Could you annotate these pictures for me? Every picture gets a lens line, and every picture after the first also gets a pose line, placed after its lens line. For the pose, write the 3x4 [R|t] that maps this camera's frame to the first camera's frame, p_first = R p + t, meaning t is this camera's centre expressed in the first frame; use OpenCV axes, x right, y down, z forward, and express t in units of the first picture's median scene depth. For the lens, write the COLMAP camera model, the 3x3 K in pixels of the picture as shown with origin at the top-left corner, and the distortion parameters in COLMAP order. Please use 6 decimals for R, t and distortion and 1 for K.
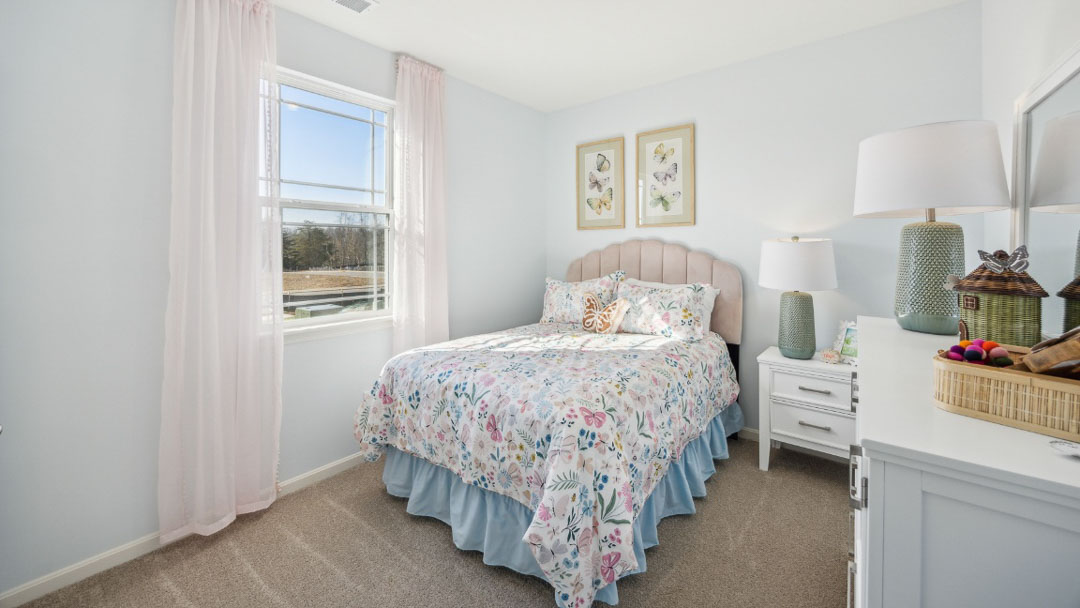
lens RADIAL K [[413.4, 0, 539.3], [0, 413.4, 247.9], [0, 0, 1]] dist [-0.000927, 0.000511]
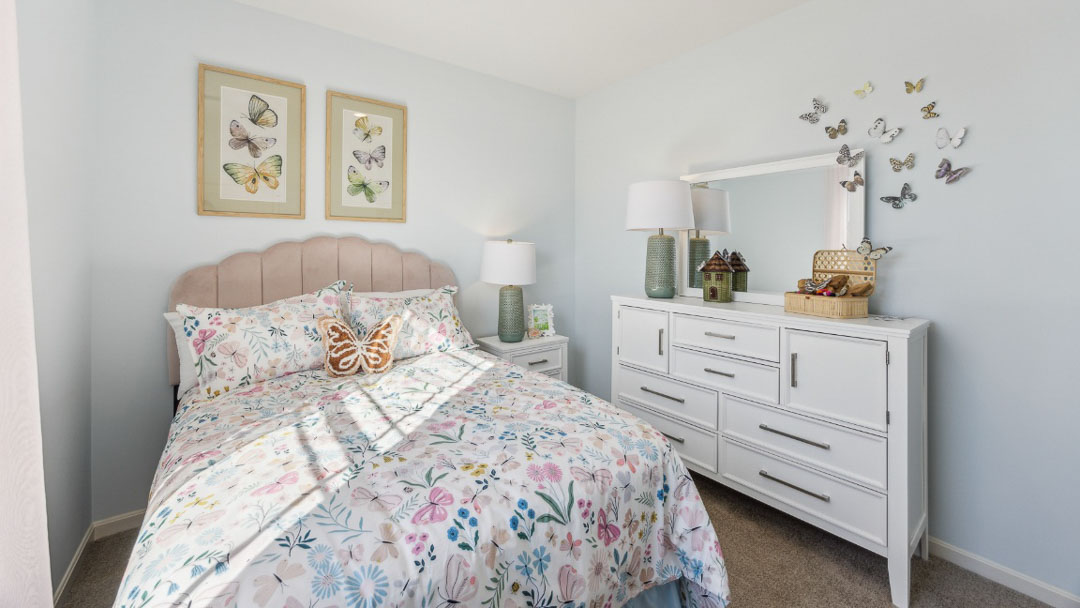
lens RADIAL K [[413.4, 0, 539.3], [0, 413.4, 247.9], [0, 0, 1]] dist [-0.000927, 0.000511]
pose [[0.232865, 0.006365, 0.972488, -0.413095], [-0.004951, 0.999973, -0.005360, 0.002072], [-0.972496, -0.003567, 0.232891, 0.514942]]
